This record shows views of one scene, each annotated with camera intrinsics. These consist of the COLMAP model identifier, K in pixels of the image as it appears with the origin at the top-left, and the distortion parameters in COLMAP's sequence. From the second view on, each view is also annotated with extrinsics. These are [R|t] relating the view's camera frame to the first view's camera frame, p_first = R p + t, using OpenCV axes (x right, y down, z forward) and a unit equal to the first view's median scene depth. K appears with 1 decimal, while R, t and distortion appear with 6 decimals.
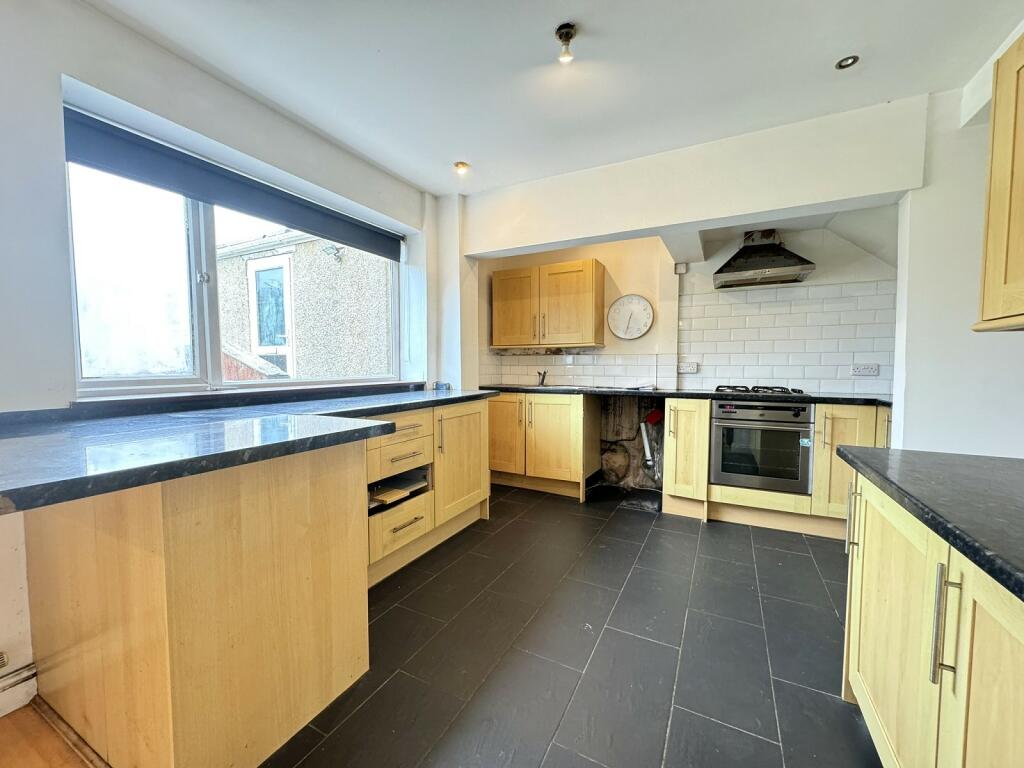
lens RADIAL K [[408.3, 0, 512.0], [0, 408.3, 384.0], [0, 0, 1]] dist [0.000391, 0.000413]
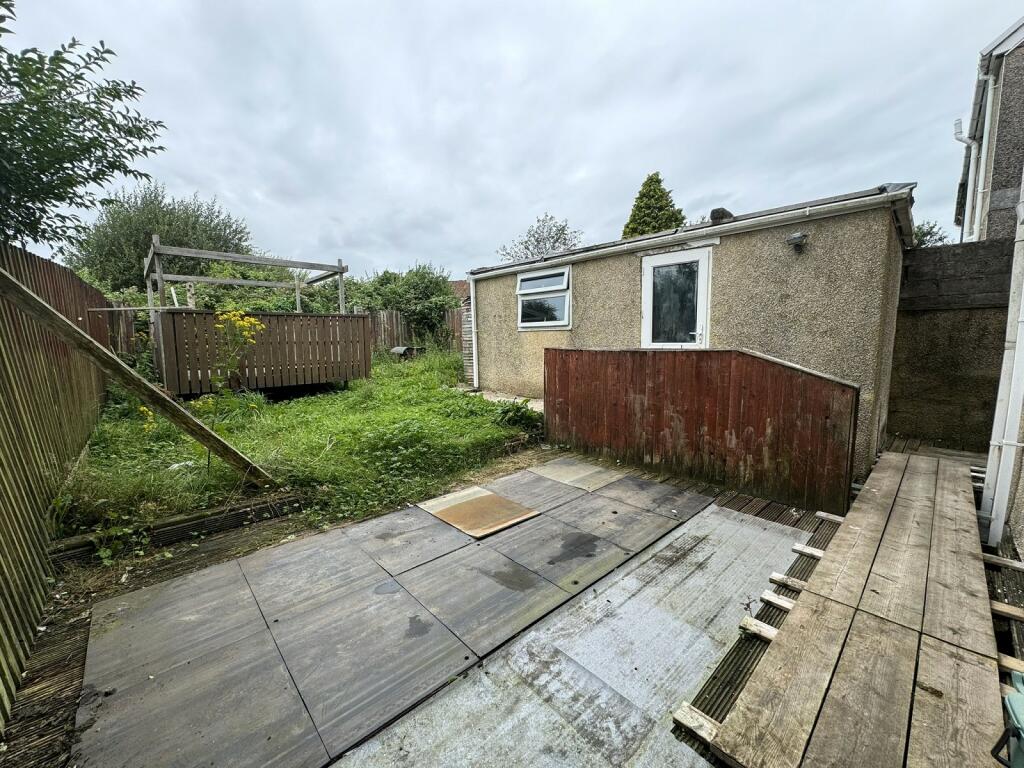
lens RADIAL K [[408.3, 0, 512.0], [0, 408.3, 384.0], [0, 0, 1]] dist [0.000391, 0.000413]
pose [[0.940803, 0.029567, -0.337661, -0.621894], [-0.009853, 0.998153, 0.059949, -0.048525], [0.338810, -0.053073, 0.939357, -0.073020]]
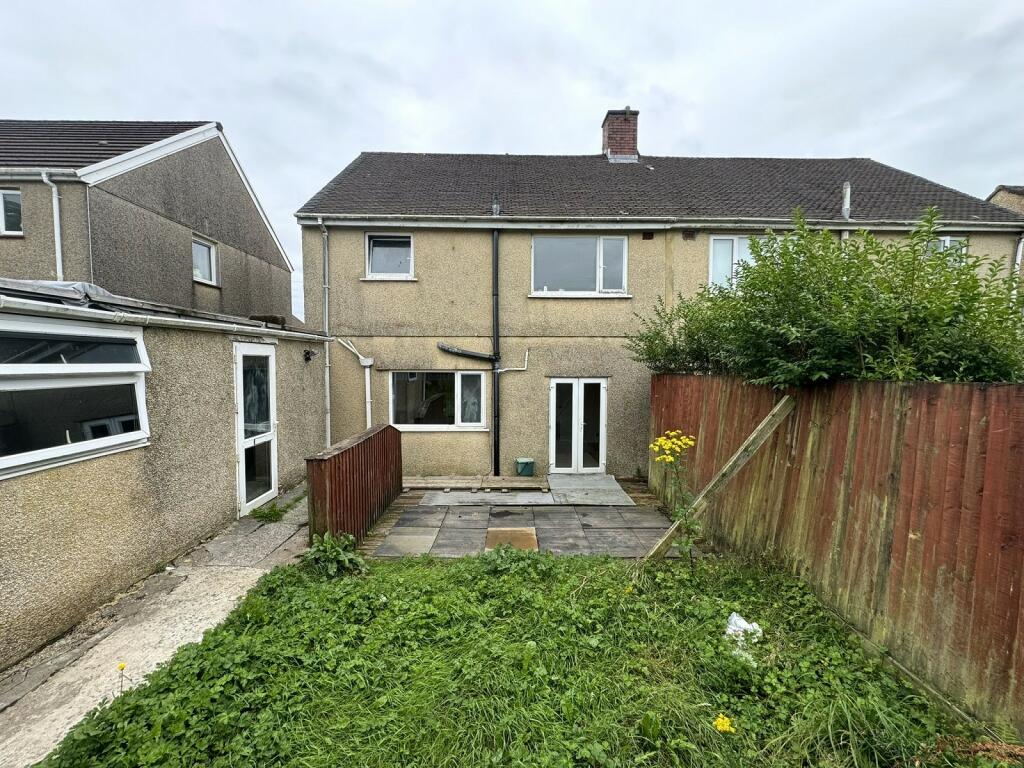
lens RADIAL K [[408.3, 0, 512.0], [0, 408.3, 384.0], [0, 0, 1]] dist [0.000391, 0.000413]
pose [[-0.470602, -0.046243, 0.881133, -1.714446], [0.046594, 0.995930, 0.077152, -0.260747], [-0.881114, 0.077363, -0.466532, 0.917992]]
